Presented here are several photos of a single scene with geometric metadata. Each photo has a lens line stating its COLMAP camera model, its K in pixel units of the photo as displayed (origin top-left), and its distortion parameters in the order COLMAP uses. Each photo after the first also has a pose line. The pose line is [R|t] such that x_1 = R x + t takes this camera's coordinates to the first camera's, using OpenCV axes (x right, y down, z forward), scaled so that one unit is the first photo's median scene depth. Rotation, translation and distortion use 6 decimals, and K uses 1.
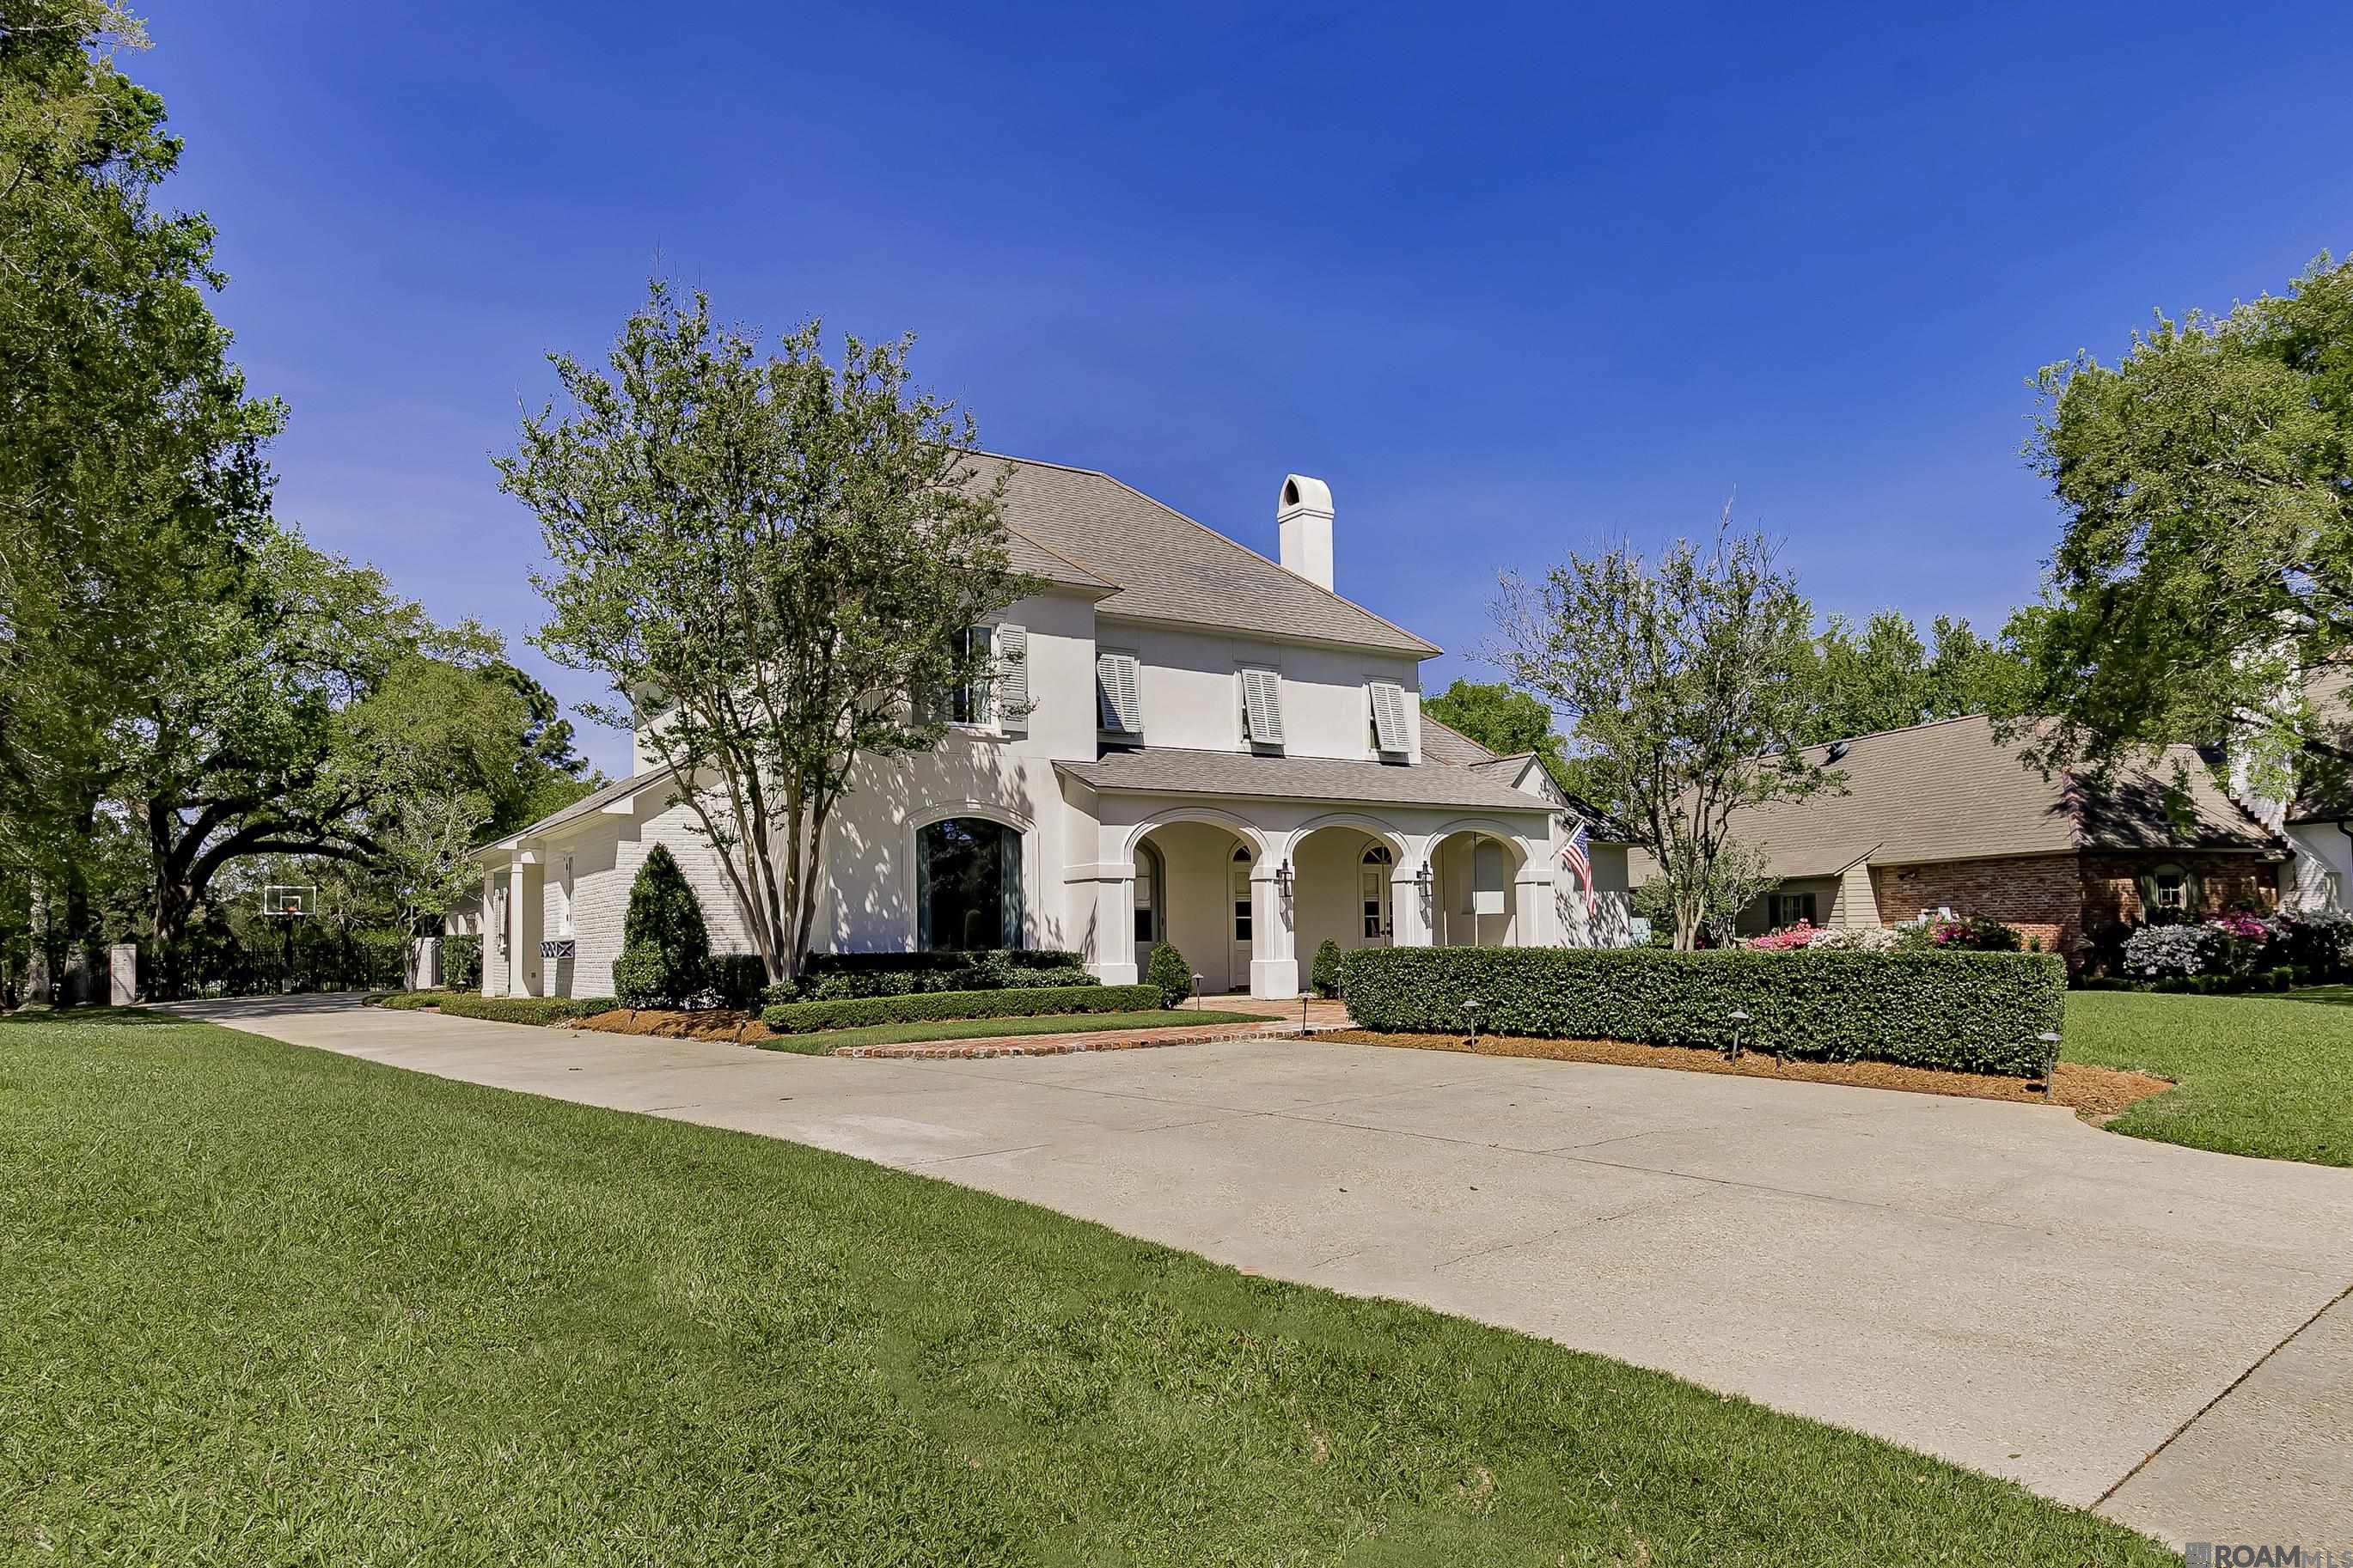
lens RADIAL K [[1334.3, 0, 1133.0], [0, 1334.3, 866.4], [0, 0, 1]] dist [-0.004238, 0.001204]
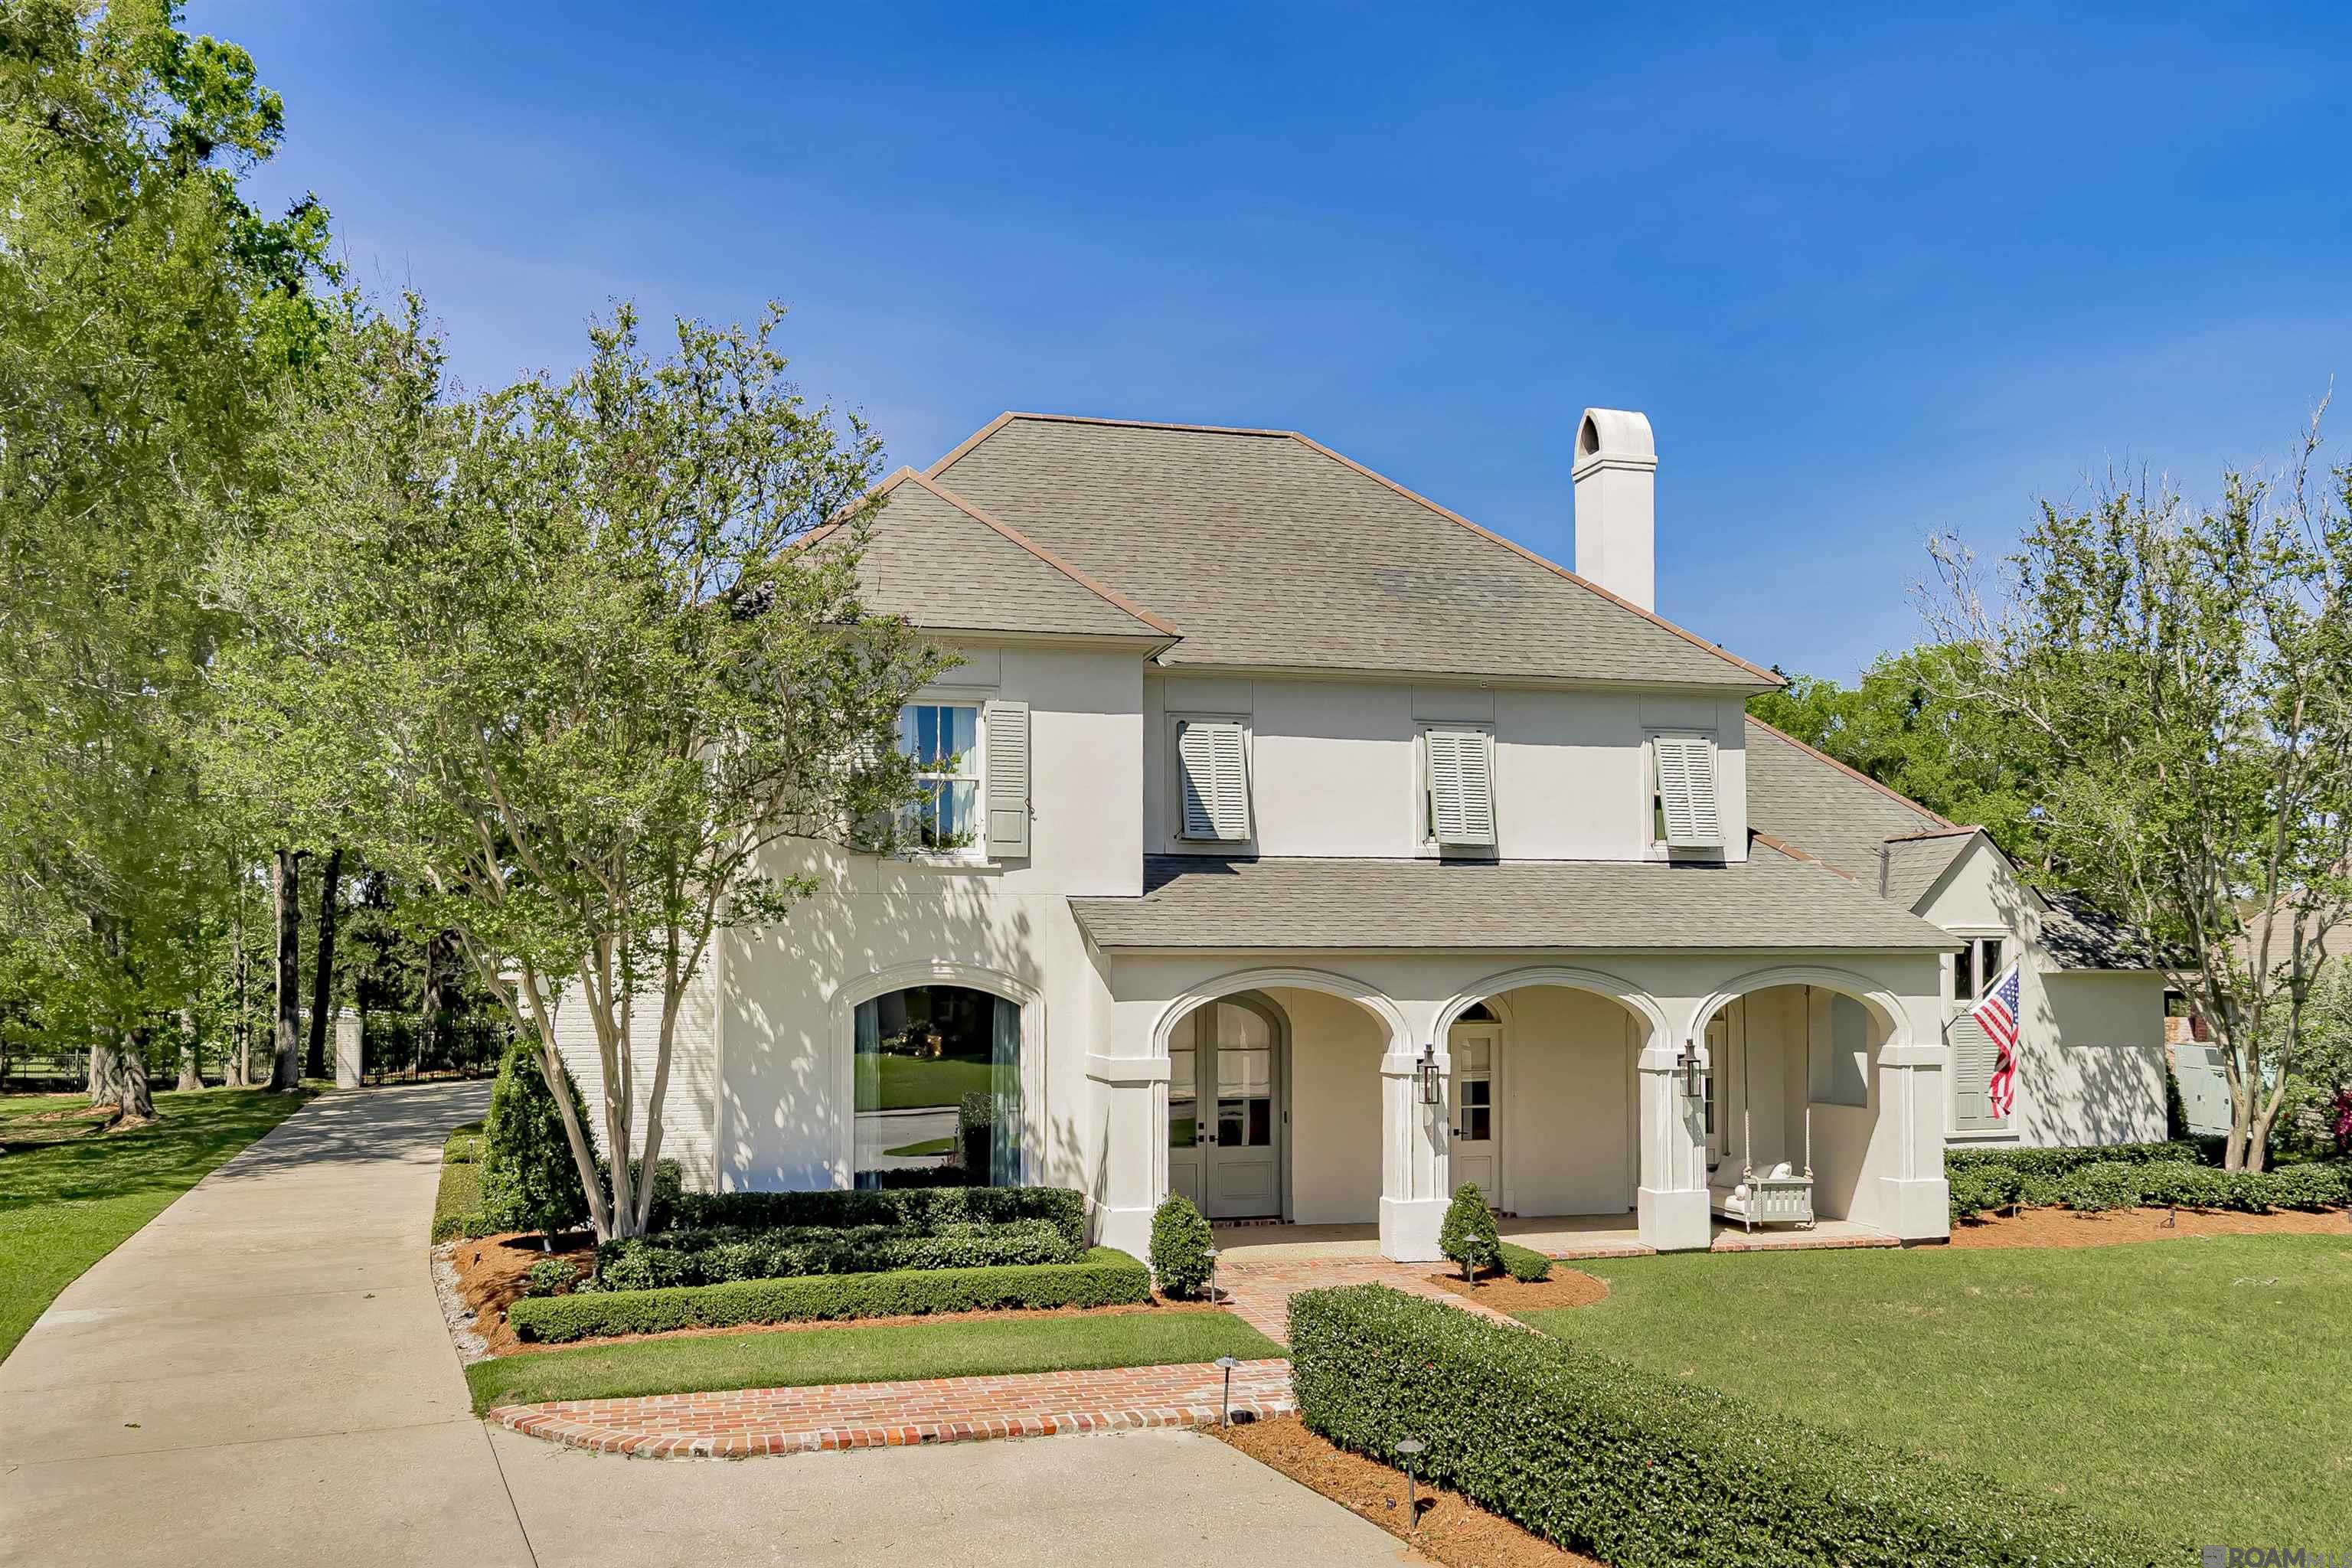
lens RADIAL K [[1694.7, 0, 1132.8], [0, 1694.7, 922.3], [0, 0, 1]] dist [-0.008568, -0.009149]
pose [[0.954338, 0.005129, -0.298684, 0.202918], [0.002339, 0.999694, 0.024639, -0.078190], [0.298719, -0.024212, 0.954034, 0.163069]]
